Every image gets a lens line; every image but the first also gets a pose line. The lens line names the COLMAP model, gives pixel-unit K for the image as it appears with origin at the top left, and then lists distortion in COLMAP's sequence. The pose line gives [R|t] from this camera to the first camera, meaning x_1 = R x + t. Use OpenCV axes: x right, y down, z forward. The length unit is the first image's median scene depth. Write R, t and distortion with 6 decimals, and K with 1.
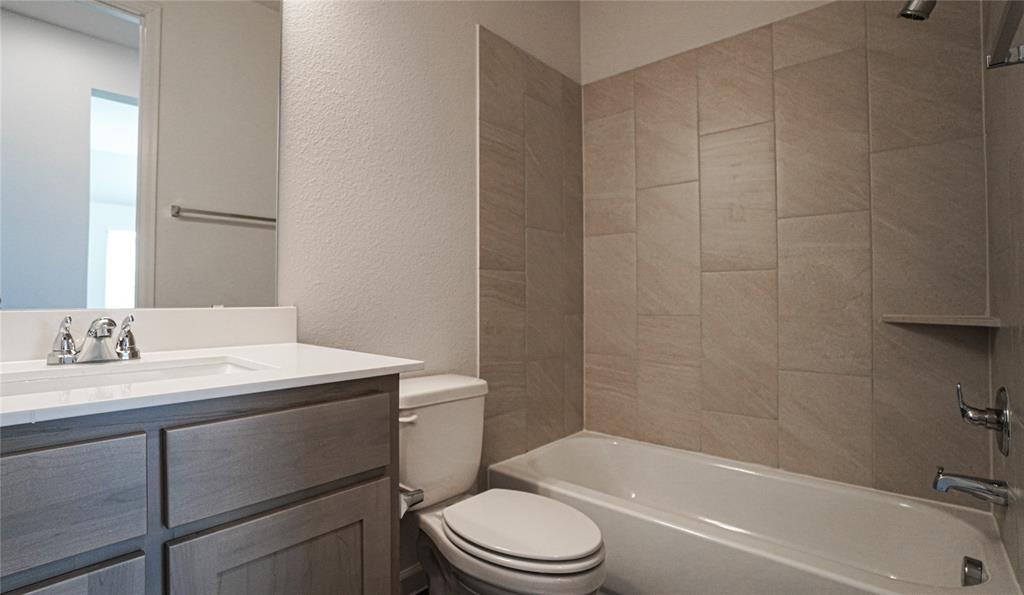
lens RADIAL K [[488.6, 0, 512.0], [0, 488.6, 282.6], [0, 0, 1]] dist [-0.000285, -0.000020]
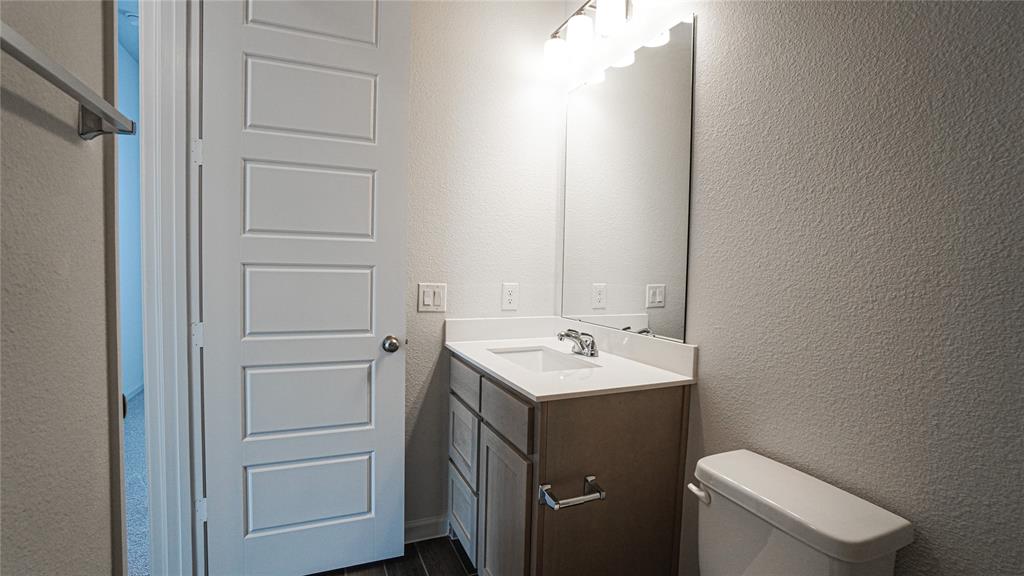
lens RADIAL K [[506.2, 0, 512.0], [0, 506.2, 288.0], [0, 0, 1]] dist [-0.046664, 0.000016]
pose [[-0.430038, 0.038427, -0.901993, 0.670748], [0.004172, 0.999168, 0.040578, -0.117316], [0.902801, 0.013687, -0.429840, 0.999707]]
